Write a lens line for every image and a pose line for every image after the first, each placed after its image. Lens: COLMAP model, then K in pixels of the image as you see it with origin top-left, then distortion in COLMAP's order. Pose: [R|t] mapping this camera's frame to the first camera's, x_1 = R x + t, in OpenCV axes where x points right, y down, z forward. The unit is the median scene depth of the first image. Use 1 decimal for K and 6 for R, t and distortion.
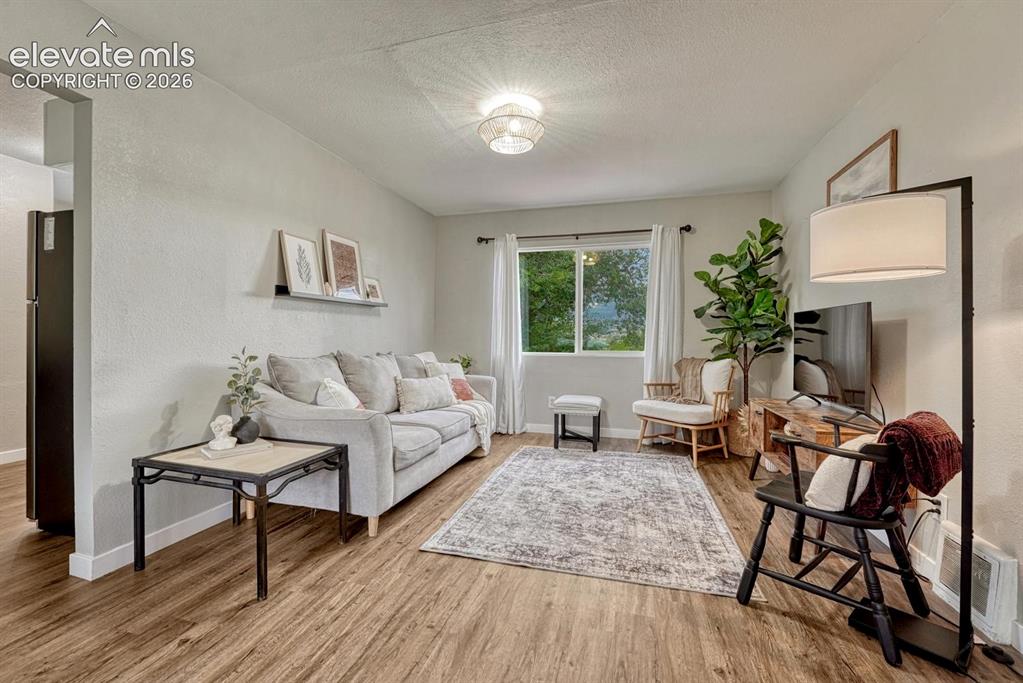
lens RADIAL K [[438.3, 0, 509.6], [0, 438.3, 336.9], [0, 0, 1]] dist [-0.005273, -0.000367]
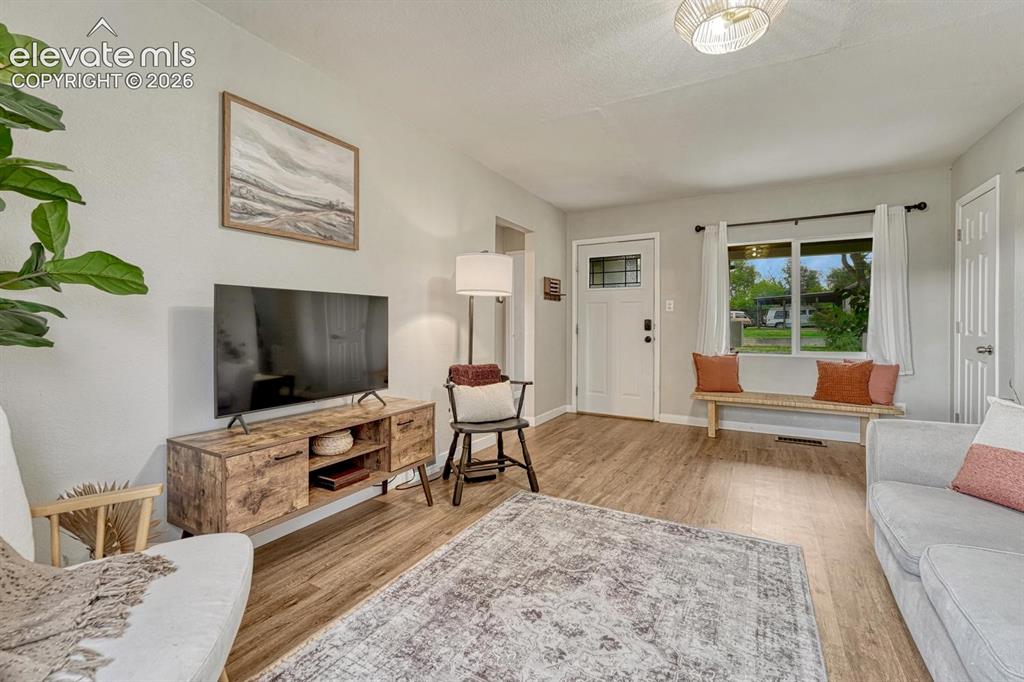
lens RADIAL K [[439.6, 0, 514.3], [0, 439.6, 325.1], [0, 0, 1]] dist [-0.012113, -0.000120]
pose [[-0.970699, -0.009660, 0.240102, 0.130582], [-0.008486, 0.999946, 0.005923, -0.007485], [-0.240147, 0.003713, -0.970729, 1.460704]]
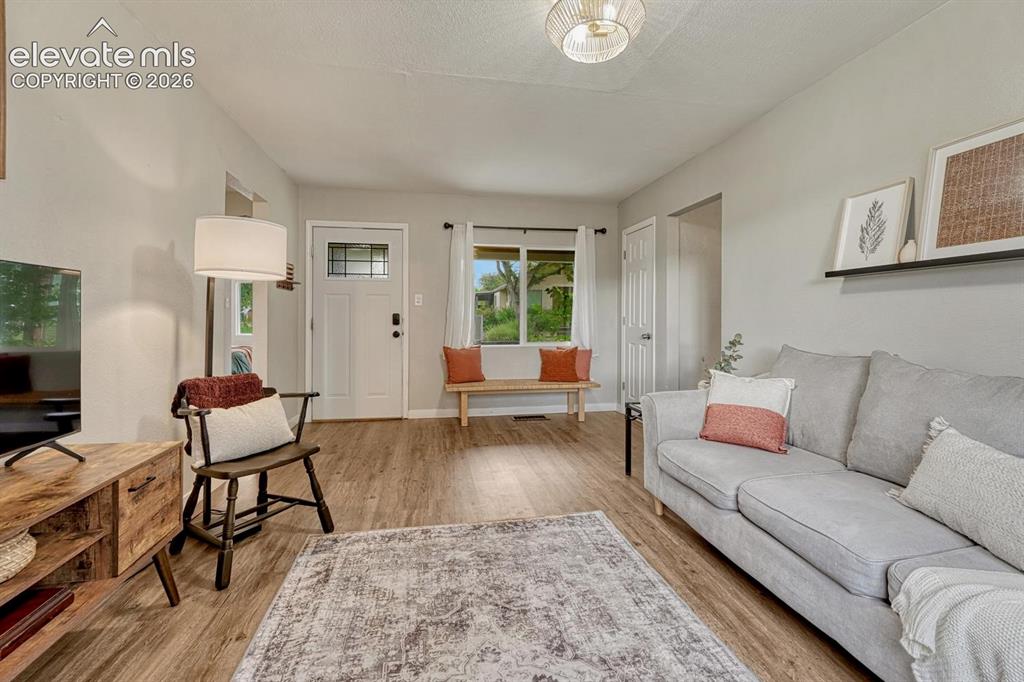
lens RADIAL K [[437.4, 0, 511.0], [0, 437.4, 317.8], [0, 0, 1]] dist [-0.012632, -0.000197]
pose [[-0.898560, -0.010147, -0.438734, 0.351886], [-0.009641, 0.999948, -0.003381, -0.006309], [0.438745, 0.001192, -0.898611, 1.335013]]
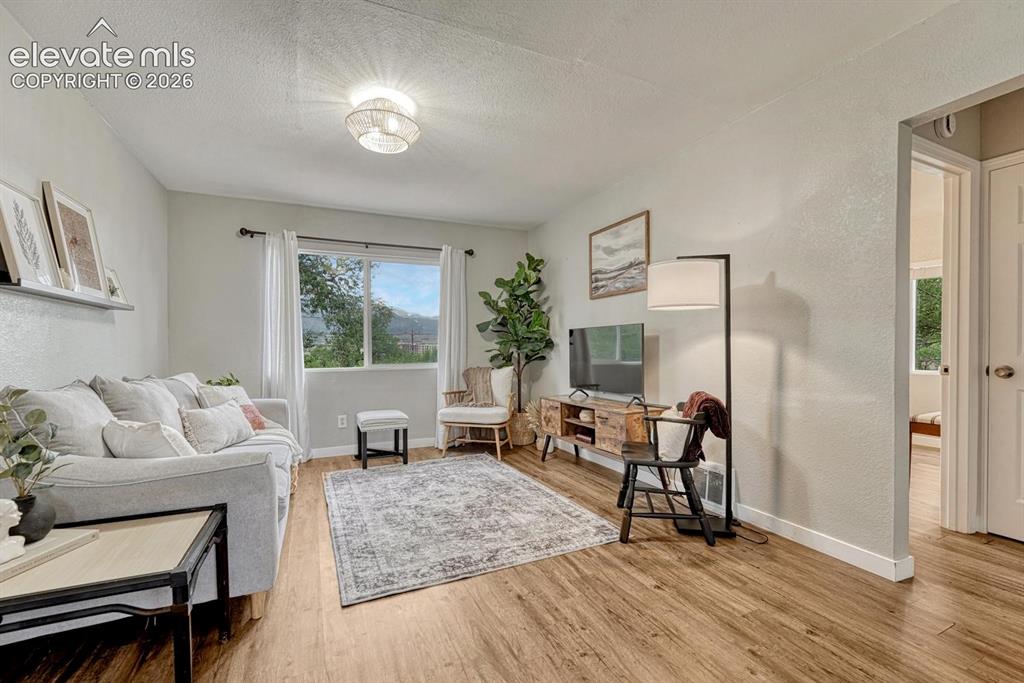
lens RADIAL K [[436.8, 0, 510.6], [0, 436.8, 349.8], [0, 0, 1]] dist [-0.002694, -0.000470]
pose [[0.759436, -0.014051, 0.650430, -0.346615], [0.013883, 0.999889, 0.005391, -0.002178], [-0.650434, 0.004936, 0.759547, 0.109673]]
